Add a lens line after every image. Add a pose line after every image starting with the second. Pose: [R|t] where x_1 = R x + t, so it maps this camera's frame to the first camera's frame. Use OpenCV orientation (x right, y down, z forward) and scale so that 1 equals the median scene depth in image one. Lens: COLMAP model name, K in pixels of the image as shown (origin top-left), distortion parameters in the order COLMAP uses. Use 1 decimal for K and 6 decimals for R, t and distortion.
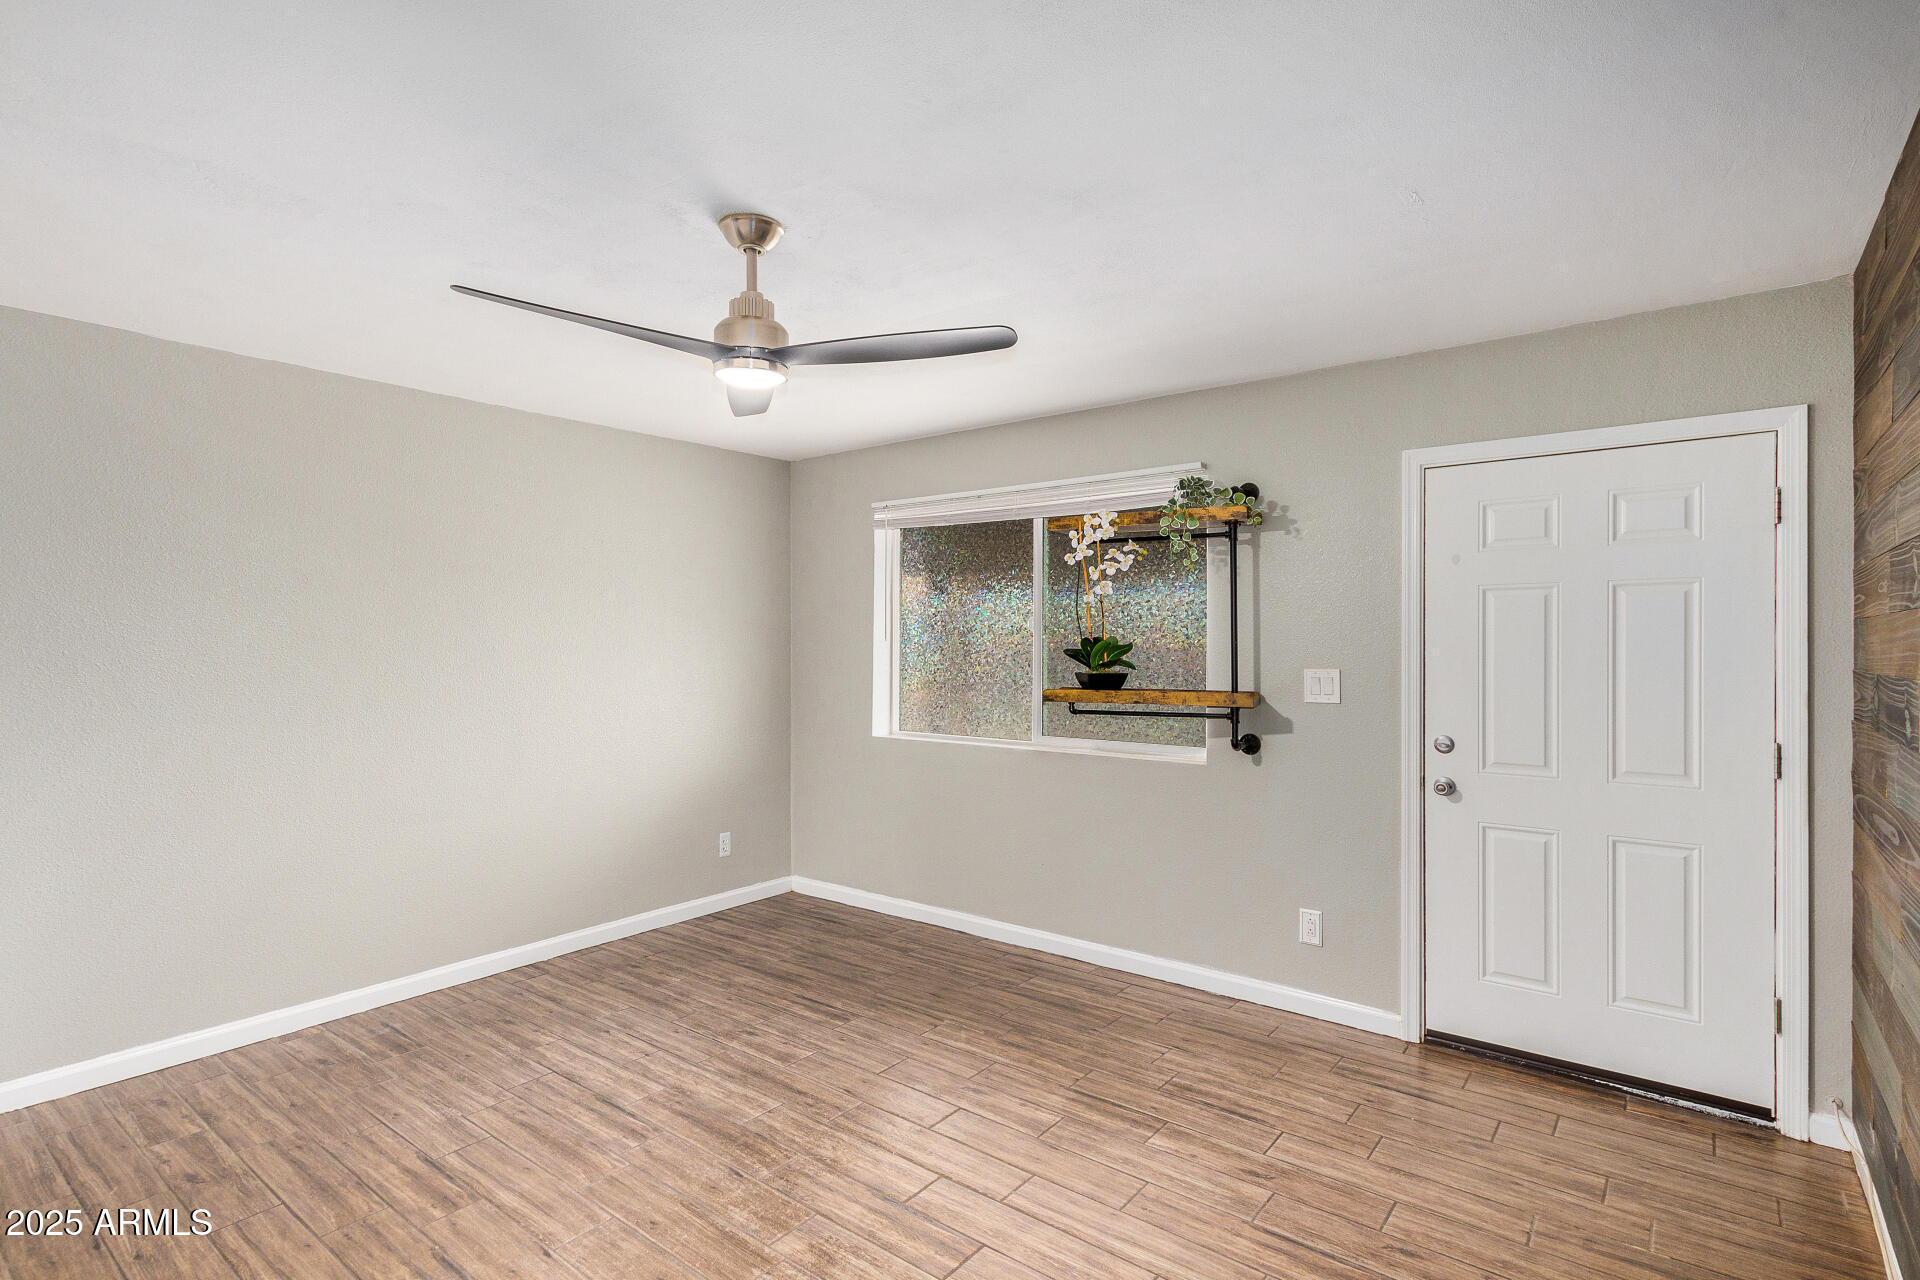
lens RADIAL K [[947.8, 0, 979.1], [0, 947.8, 626.5], [0, 0, 1]] dist [0.009737, -0.000679]
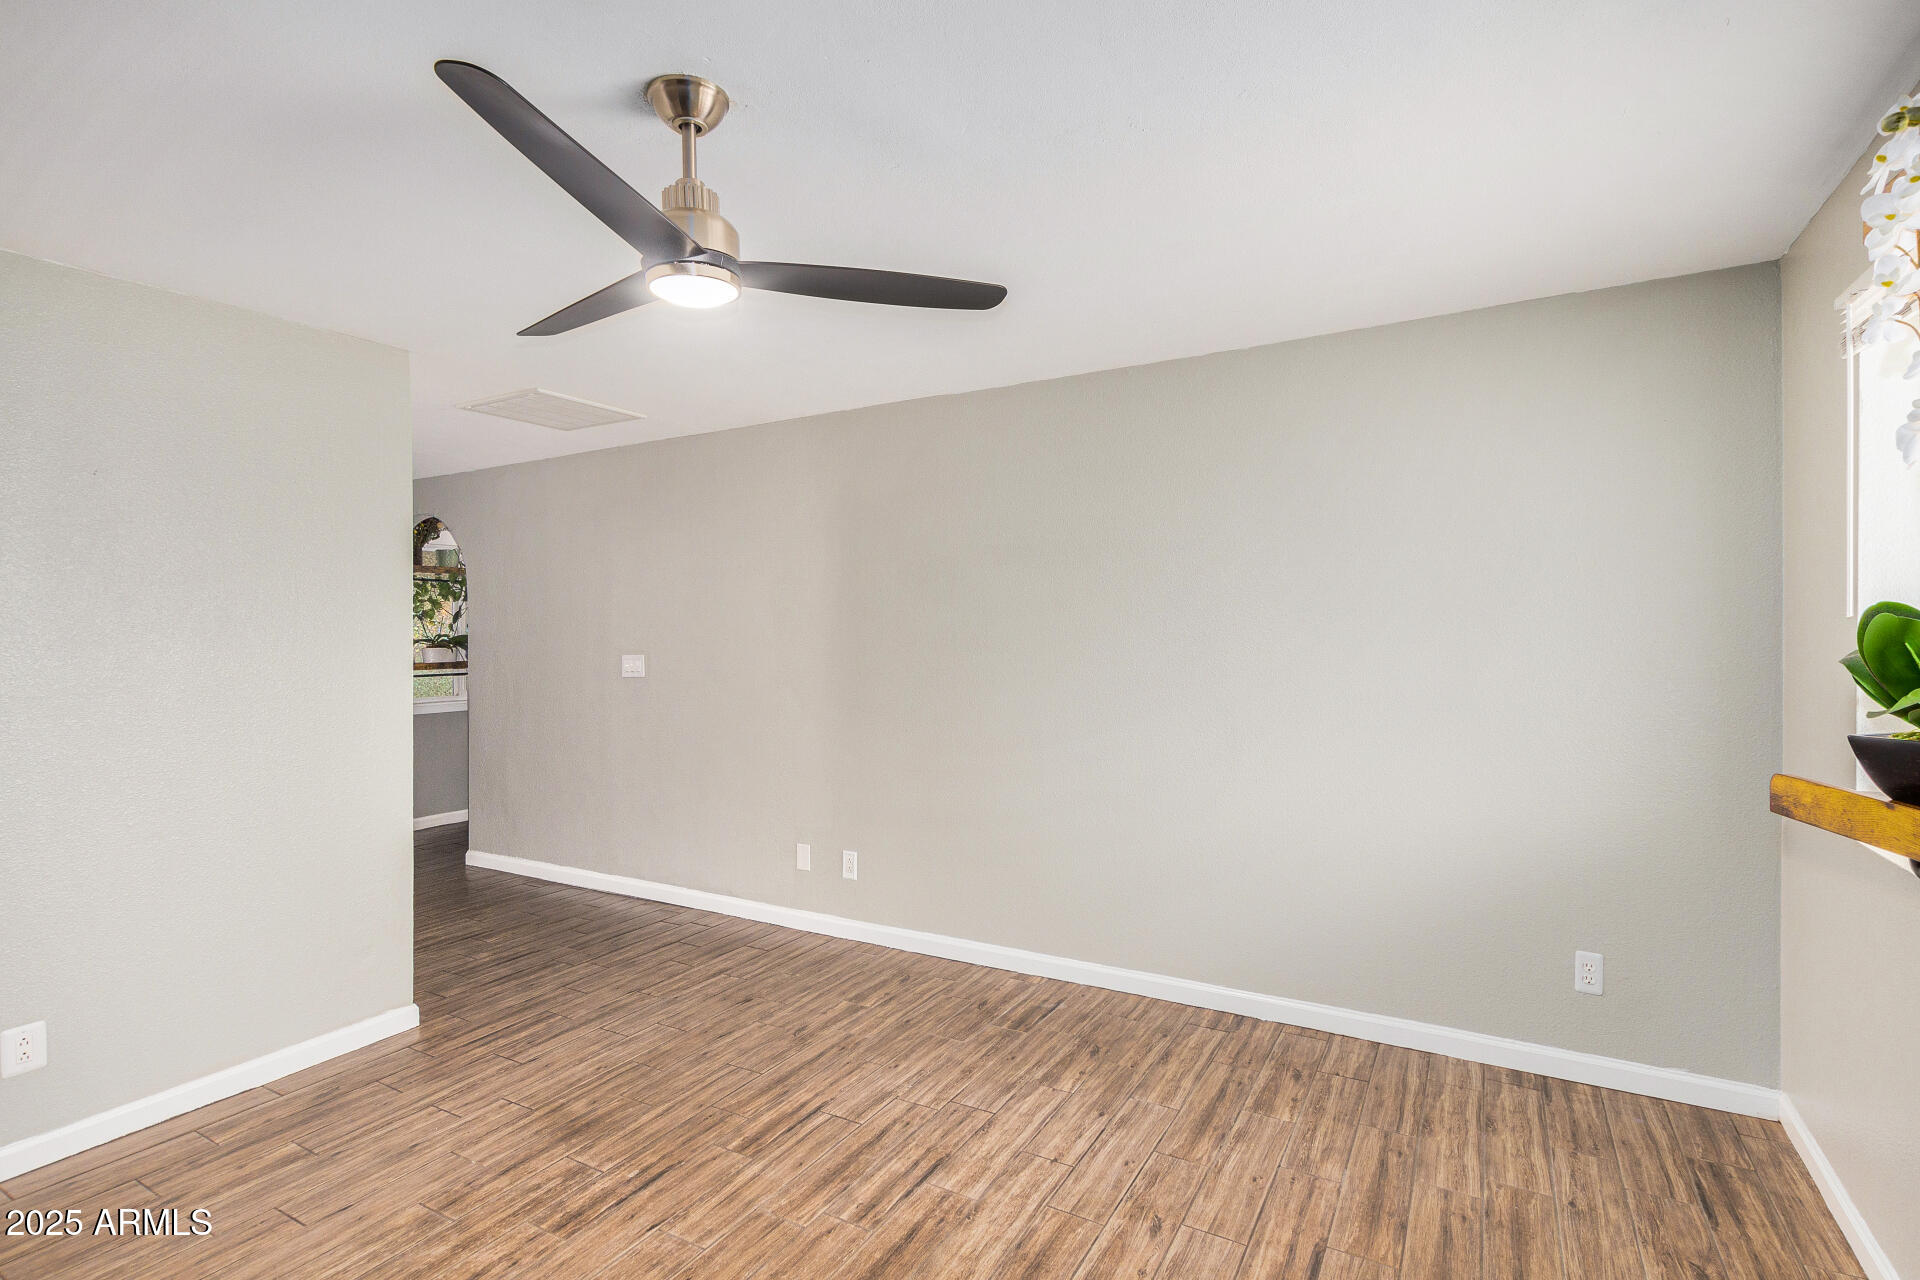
lens RADIAL K [[914.4, 0, 960.0], [0, 914.4, 640.0], [0, 0, 1]] dist [0.009825, -0.000233]
pose [[0.118400, 0.004505, -0.992956, 0.381172], [0.024851, 0.999663, 0.007499, 0.003991], [0.992655, -0.025564, 0.118248, 0.786265]]
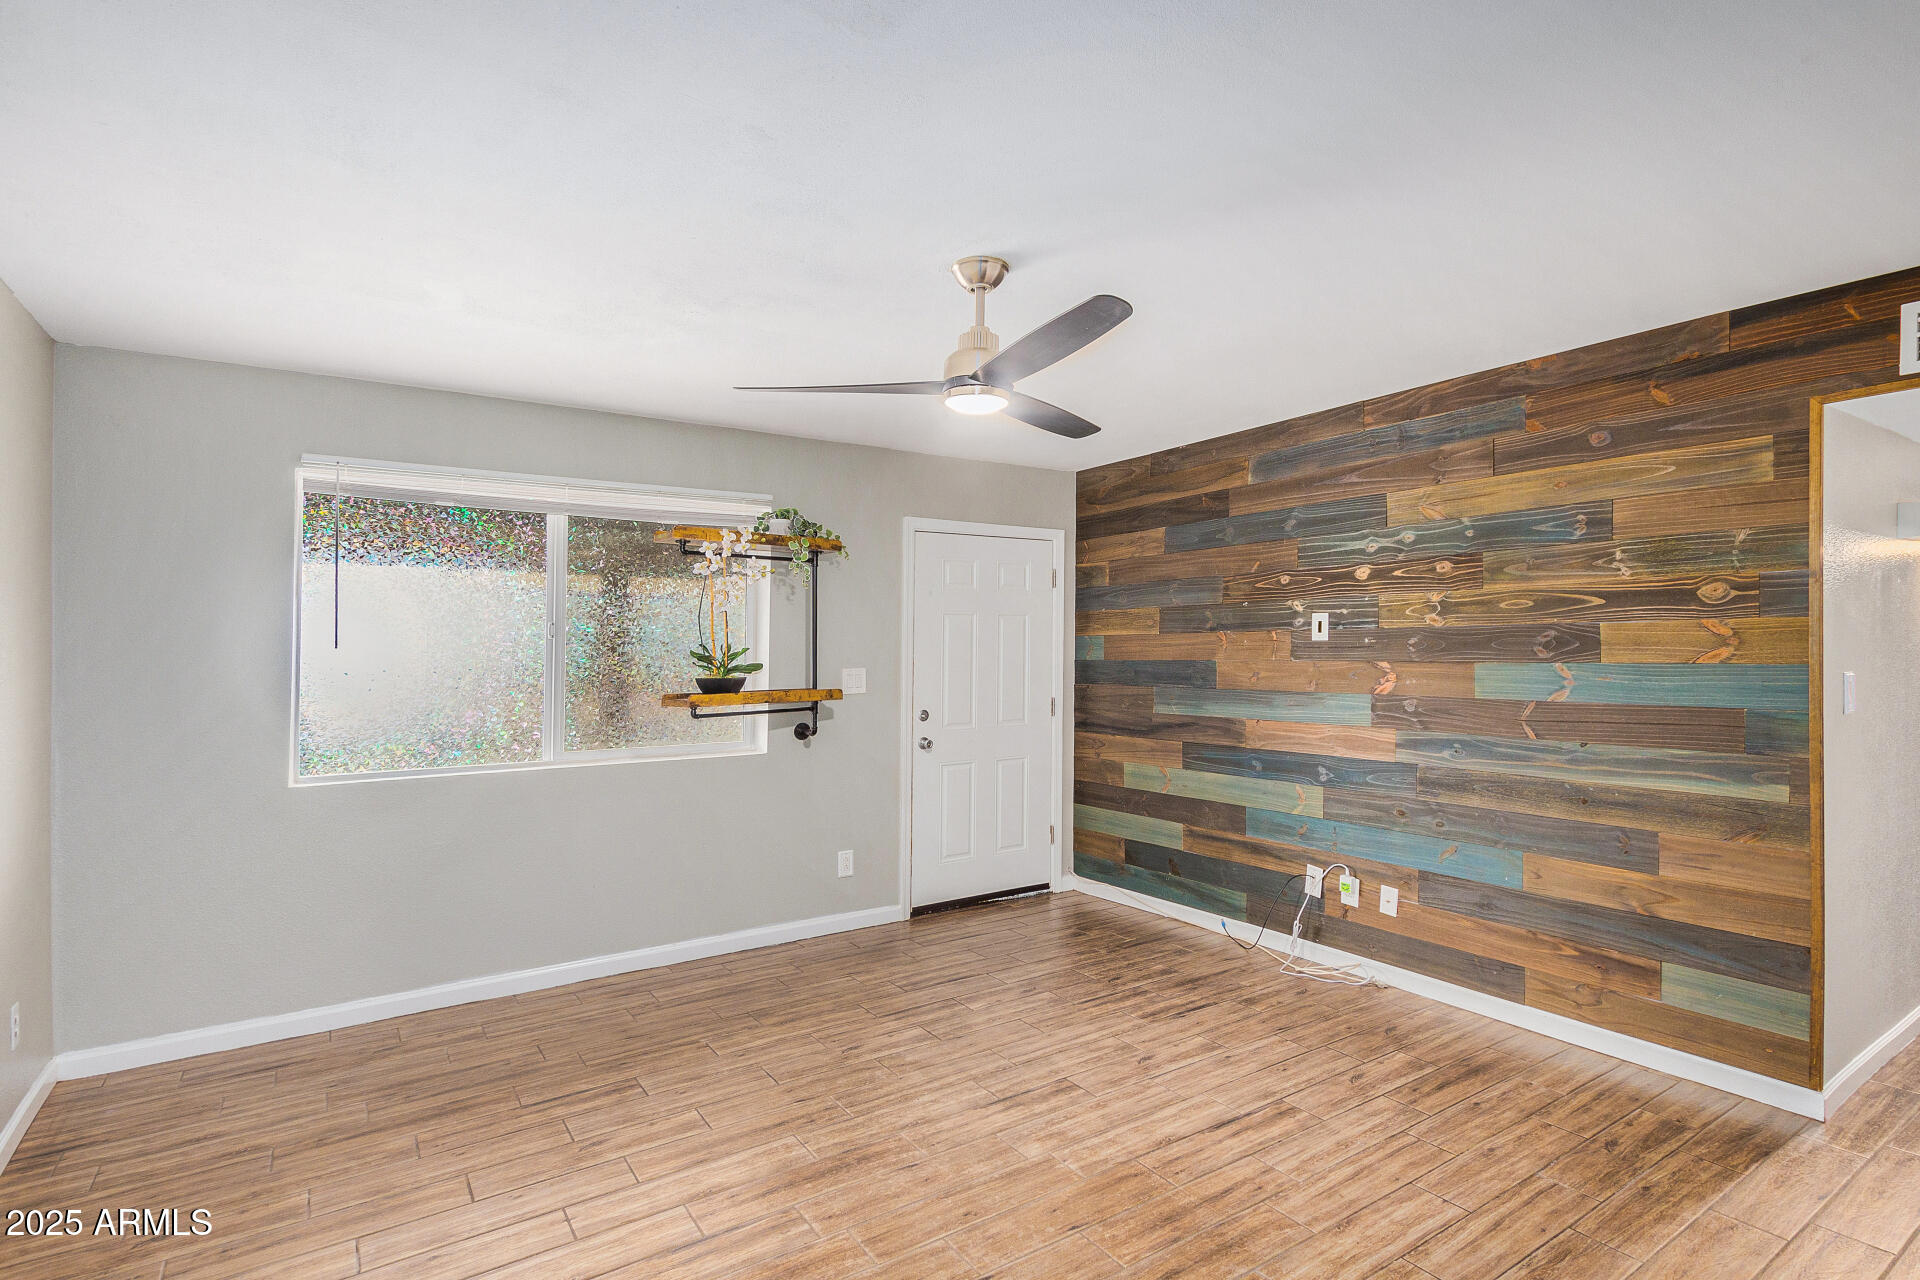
lens RADIAL K [[914.4, 0, 960.0], [0, 914.4, 640.0], [0, 0, 1]] dist [0.009825, -0.000233]
pose [[0.324566, 0.008883, 0.945821, -0.856199], [-0.008699, 0.999942, -0.006407, 0.012541], [-0.945823, -0.006148, 0.324625, 0.463671]]
